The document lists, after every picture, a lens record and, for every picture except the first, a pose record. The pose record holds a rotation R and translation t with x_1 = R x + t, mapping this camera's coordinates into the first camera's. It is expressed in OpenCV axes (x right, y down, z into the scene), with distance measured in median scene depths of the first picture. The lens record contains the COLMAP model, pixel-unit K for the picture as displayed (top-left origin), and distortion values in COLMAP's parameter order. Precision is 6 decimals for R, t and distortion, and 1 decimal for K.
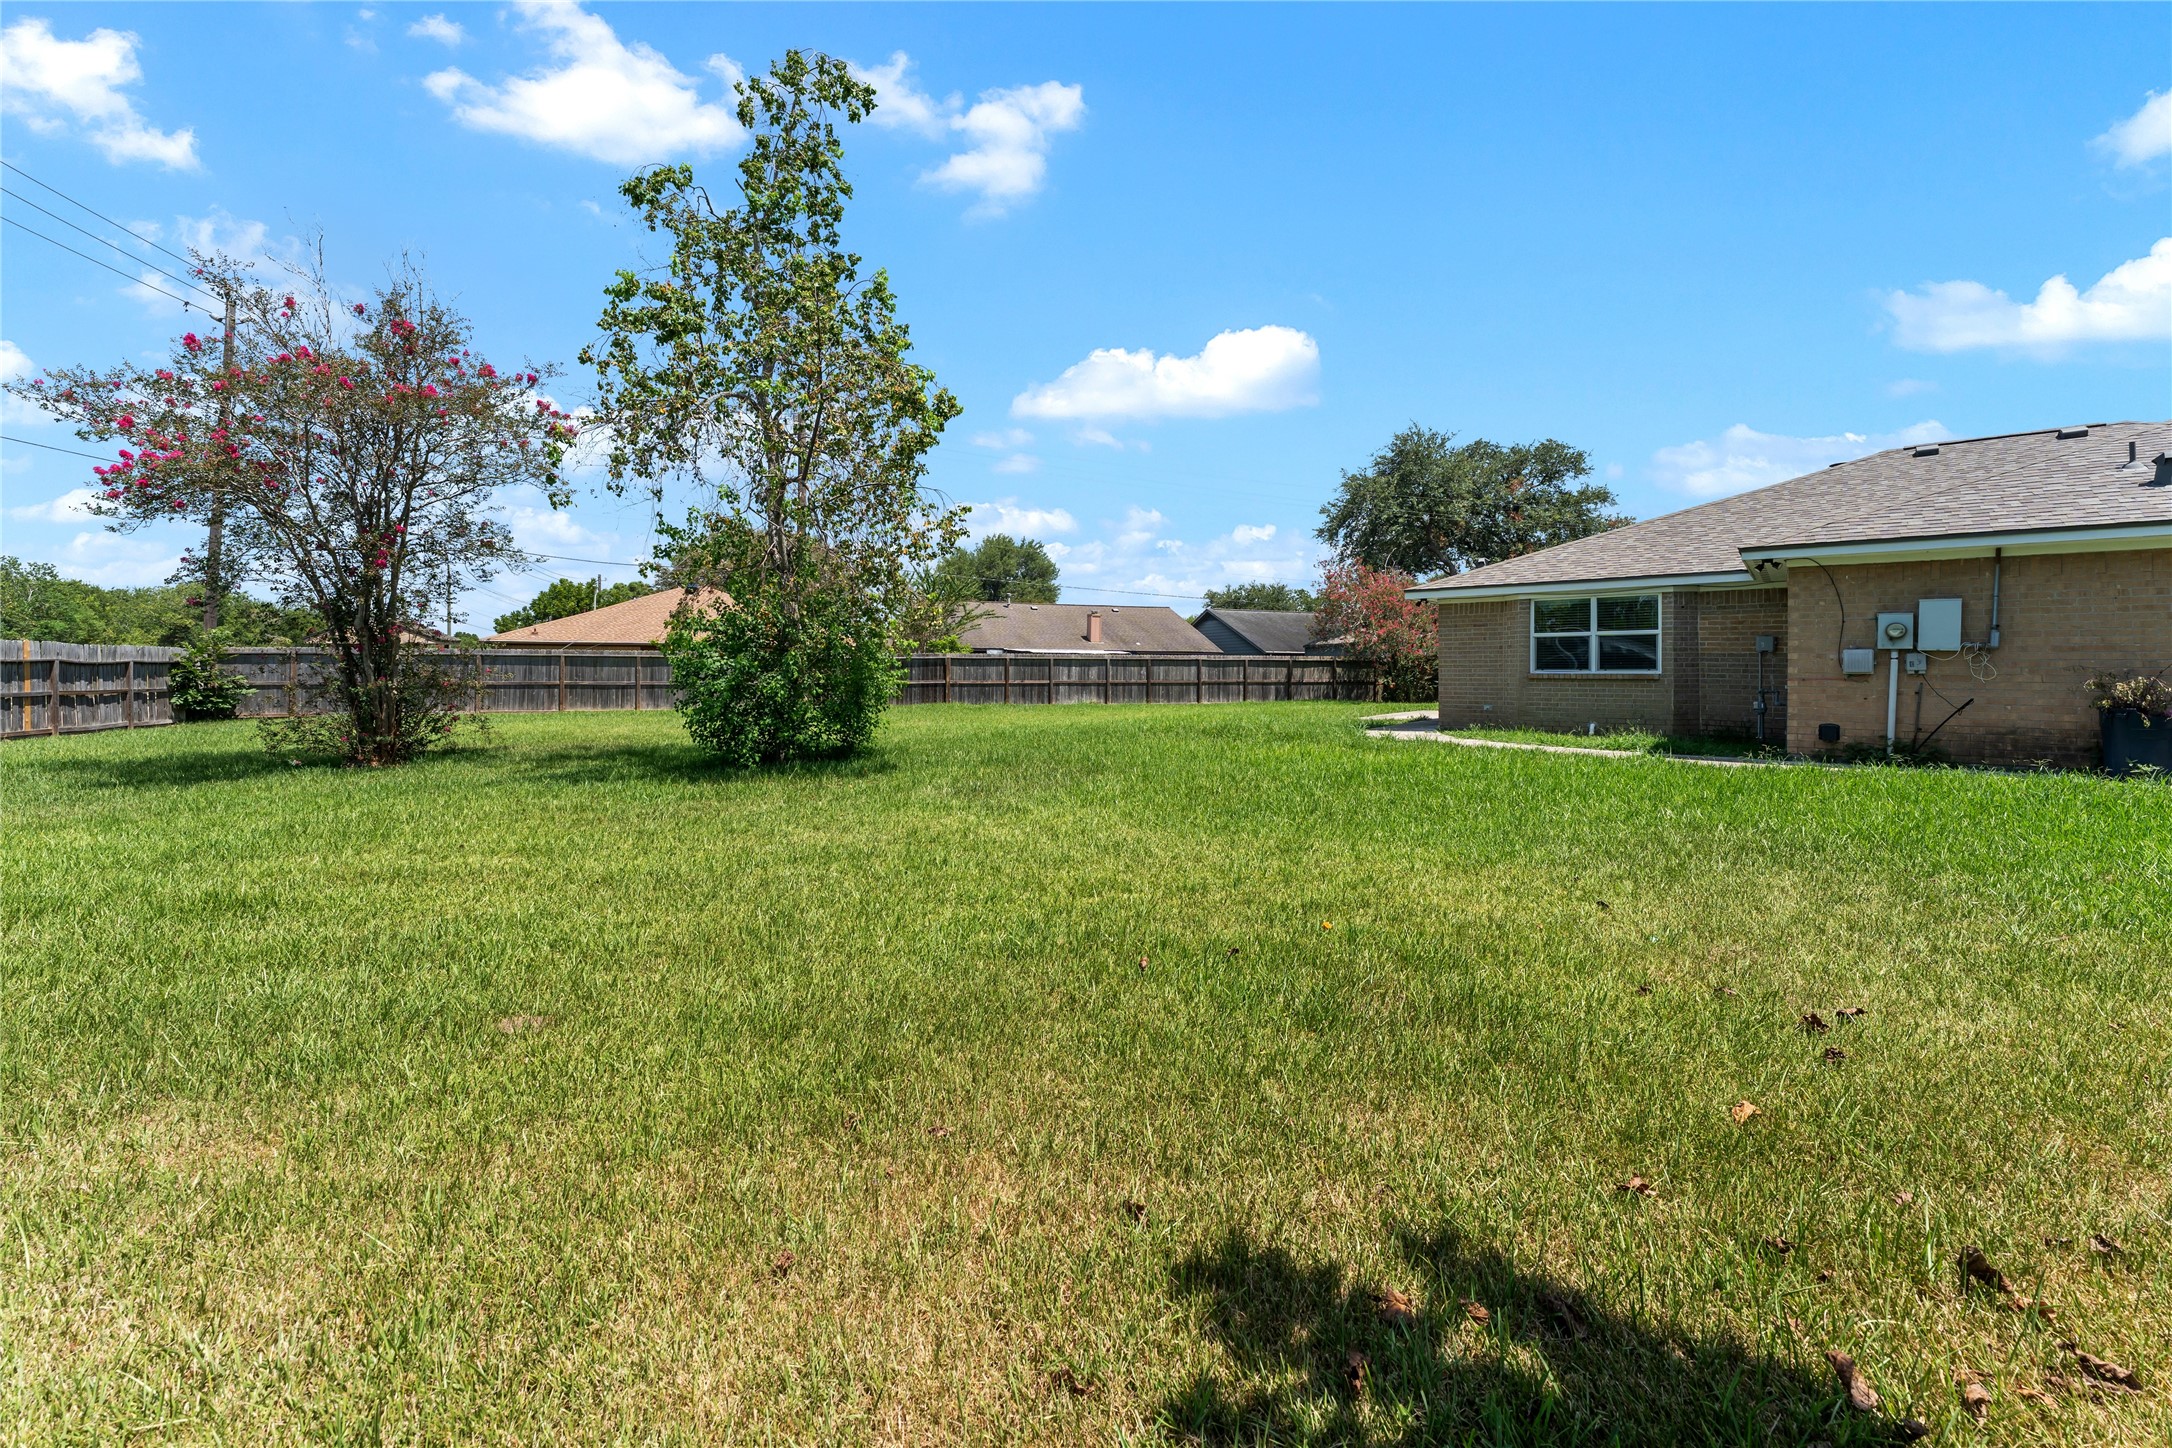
lens RADIAL K [[895.7, 0, 1084.7], [0, 895.7, 676.9], [0, 0, 1]] dist [0.000202, 0.000301]
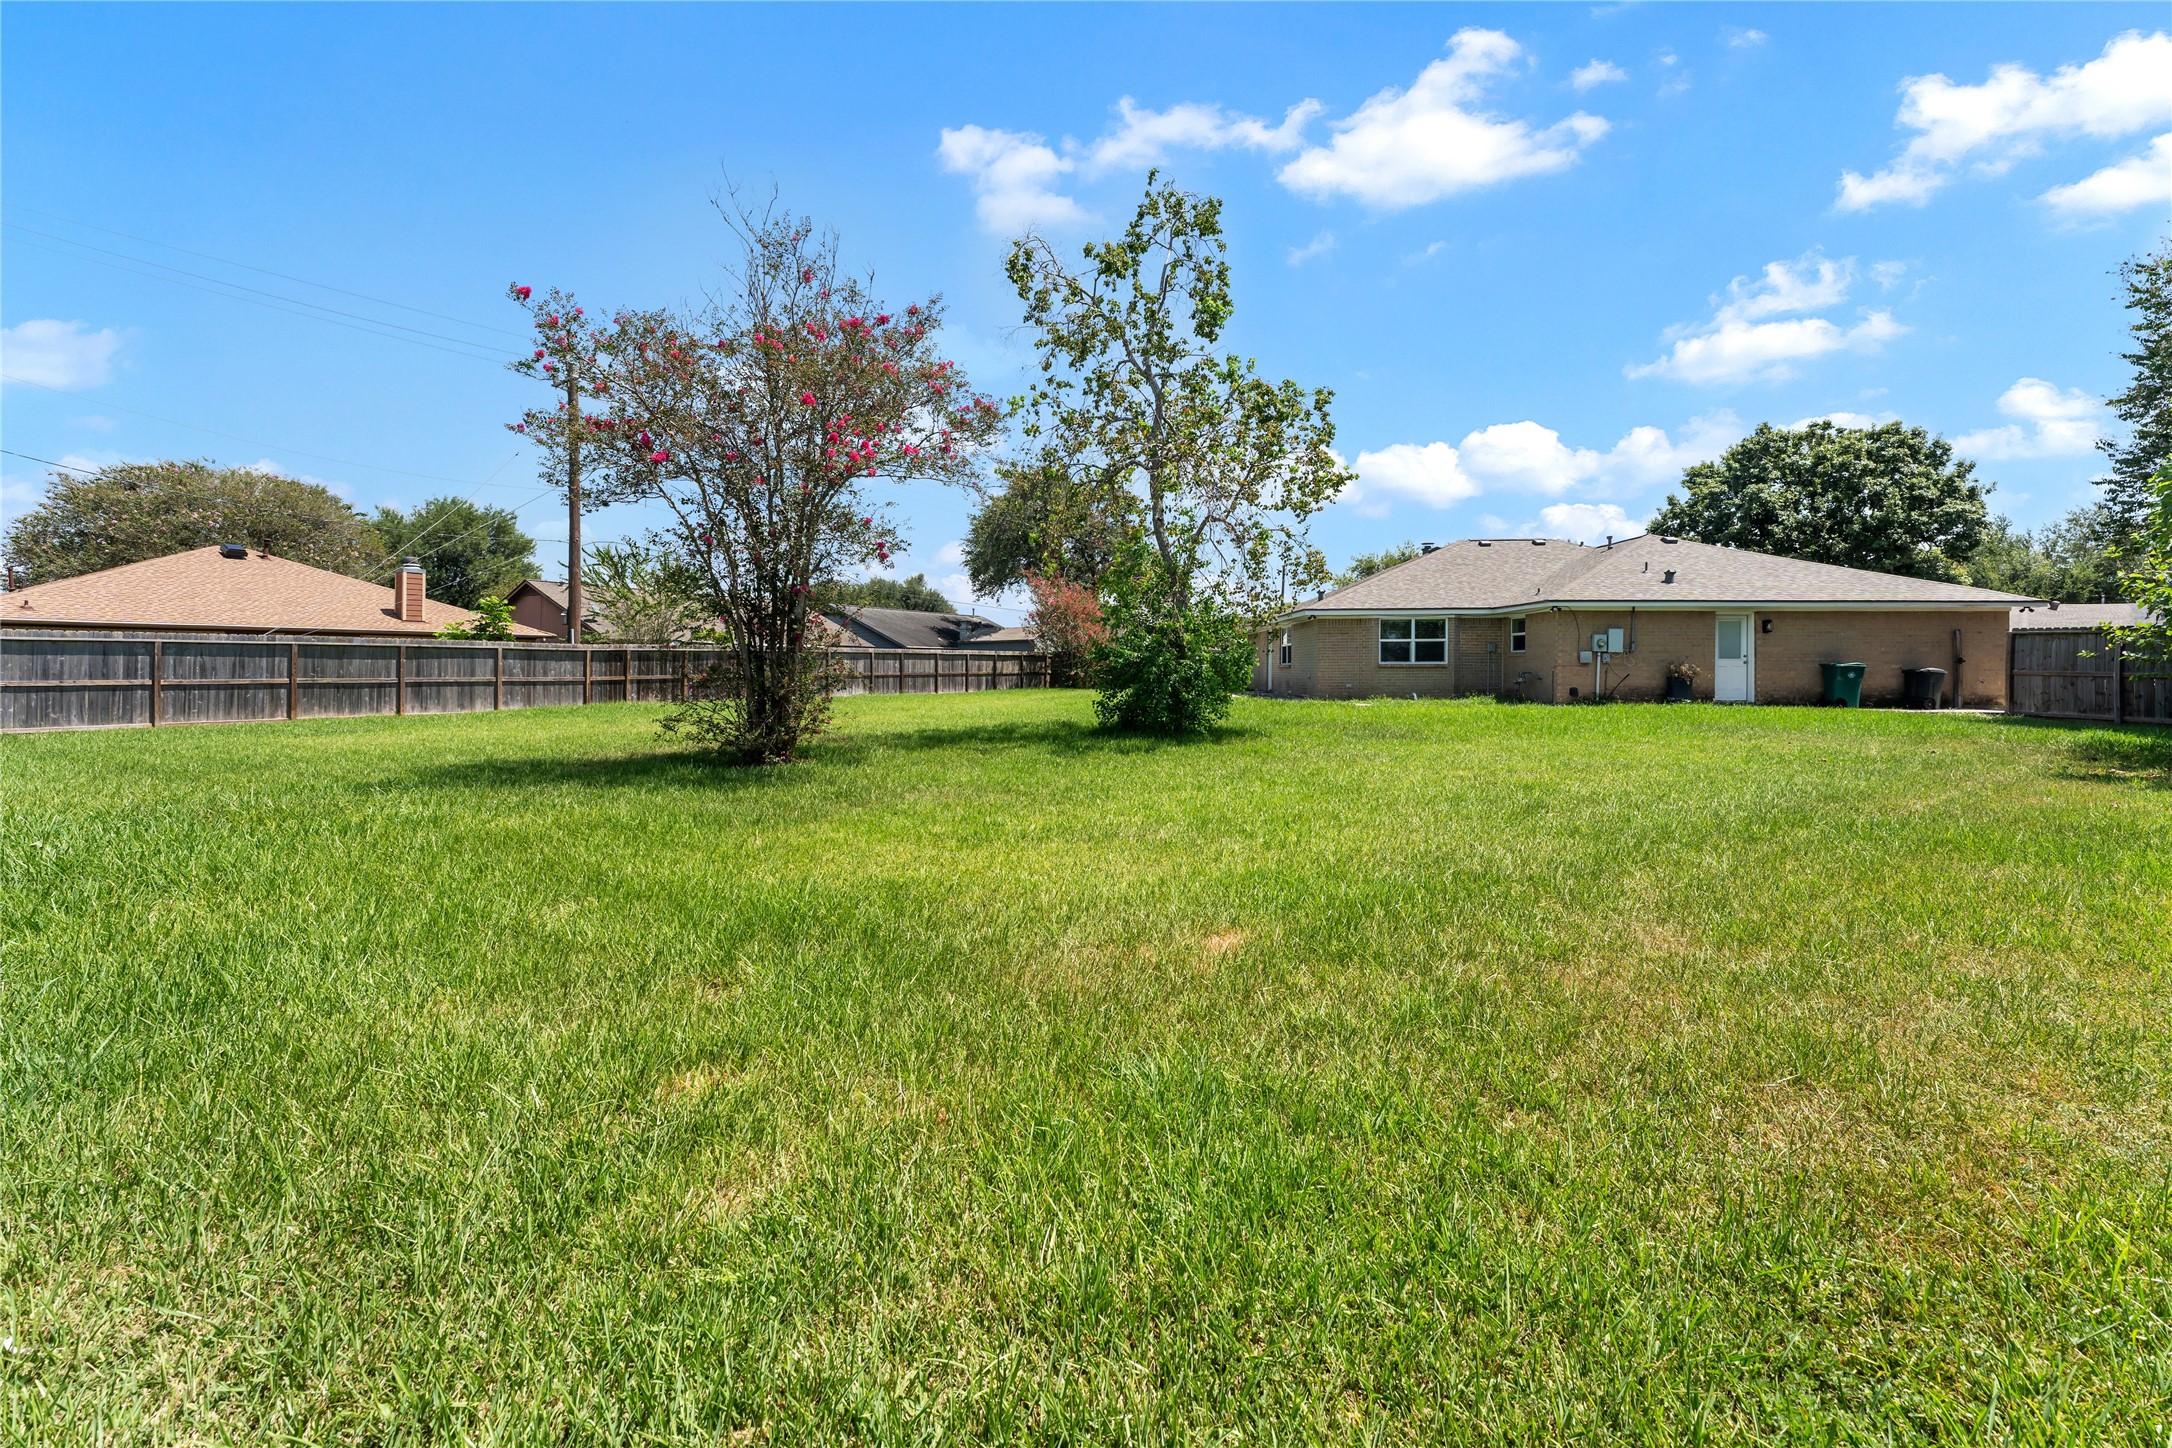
lens RADIAL K [[890.6, 0, 1083.1], [0, 890.6, 670.9], [0, 0, 1]] dist [-0.001628, -0.000280]
pose [[0.794216, -0.006929, 0.607596, -0.569732], [0.006975, 0.999973, 0.002286, 0.001246], [-0.607595, 0.002422, 0.794243, 0.022614]]
